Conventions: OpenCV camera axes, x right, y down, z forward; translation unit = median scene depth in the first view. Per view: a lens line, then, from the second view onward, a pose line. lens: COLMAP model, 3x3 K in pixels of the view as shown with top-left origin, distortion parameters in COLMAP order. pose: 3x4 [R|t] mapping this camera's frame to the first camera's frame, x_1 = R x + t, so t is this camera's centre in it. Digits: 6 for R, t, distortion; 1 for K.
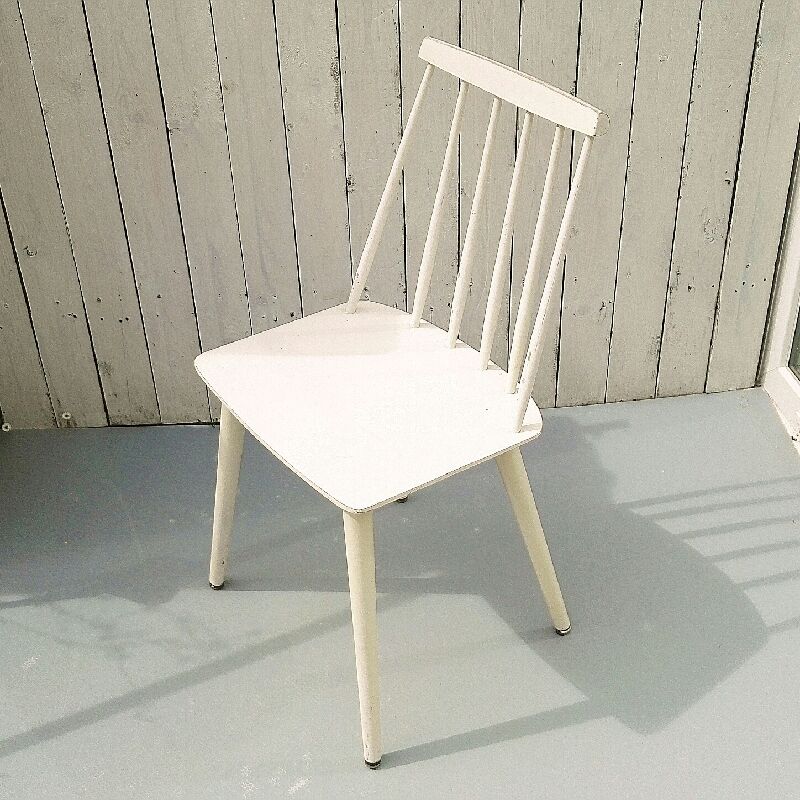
lens RADIAL K [[1207.8, 0, 435.5], [0, 1207.8, 419.6], [0, 0, 1]] dist [0.008866, 0.000000]
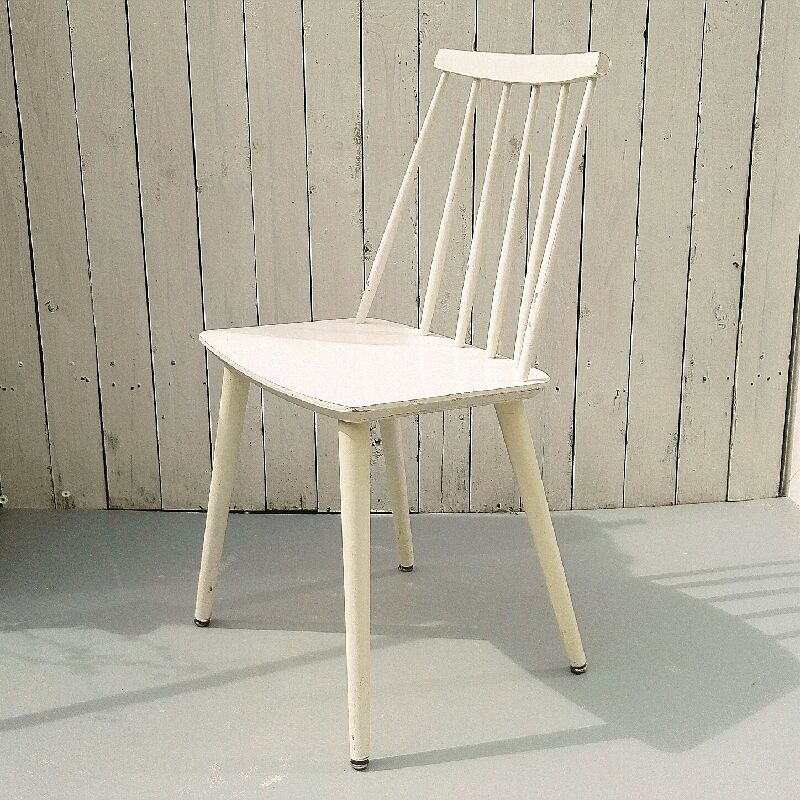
lens RADIAL K [[1207.8, 0, 432.6], [0, 1207.8, 407.0], [0, 0, 1]] dist [0.008866, 0.000000]
pose [[0.999372, 0.021074, -0.028477, 0.017291], [-0.029554, 0.939181, -0.342148, 0.283972], [0.019534, 0.342775, 0.939214, 0.076879]]
